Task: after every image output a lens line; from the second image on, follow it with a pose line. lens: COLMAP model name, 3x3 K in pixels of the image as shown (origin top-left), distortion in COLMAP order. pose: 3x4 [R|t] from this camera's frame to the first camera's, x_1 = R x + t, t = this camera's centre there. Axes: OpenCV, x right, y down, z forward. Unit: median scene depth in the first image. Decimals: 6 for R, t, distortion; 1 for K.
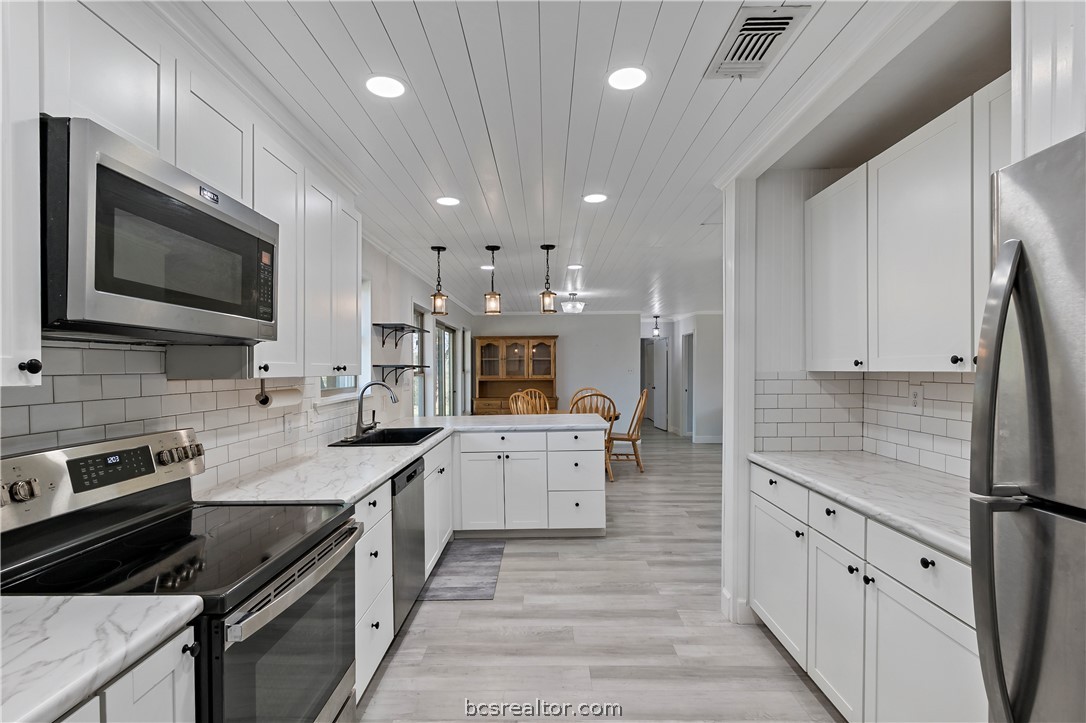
lens RADIAL K [[504.6, 0, 544.6], [0, 504.6, 364.8], [0, 0, 1]] dist [-0.002503, -0.000253]
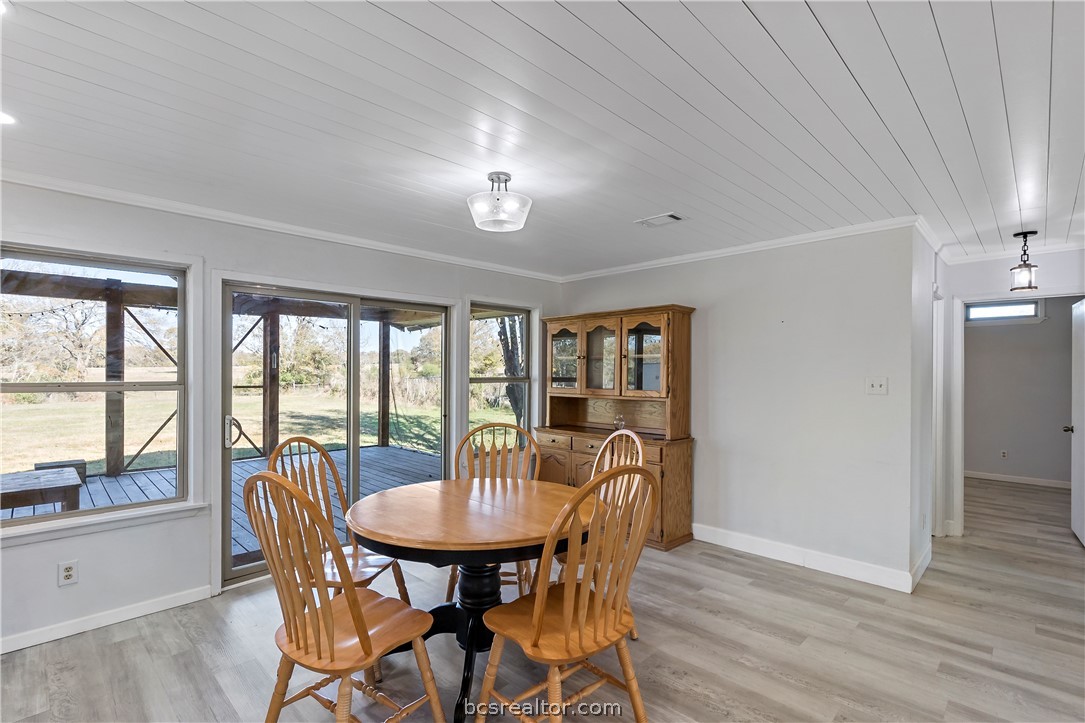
lens RADIAL K [[504.2, 0, 542.2], [0, 504.2, 366.1], [0, 0, 1]] dist [-0.002503, -0.000253]
pose [[0.725731, 0.004315, -0.687965, 0.248155], [-0.002668, 0.999990, 0.003457, -0.003969], [0.687973, -0.000673, 0.725736, 0.589225]]
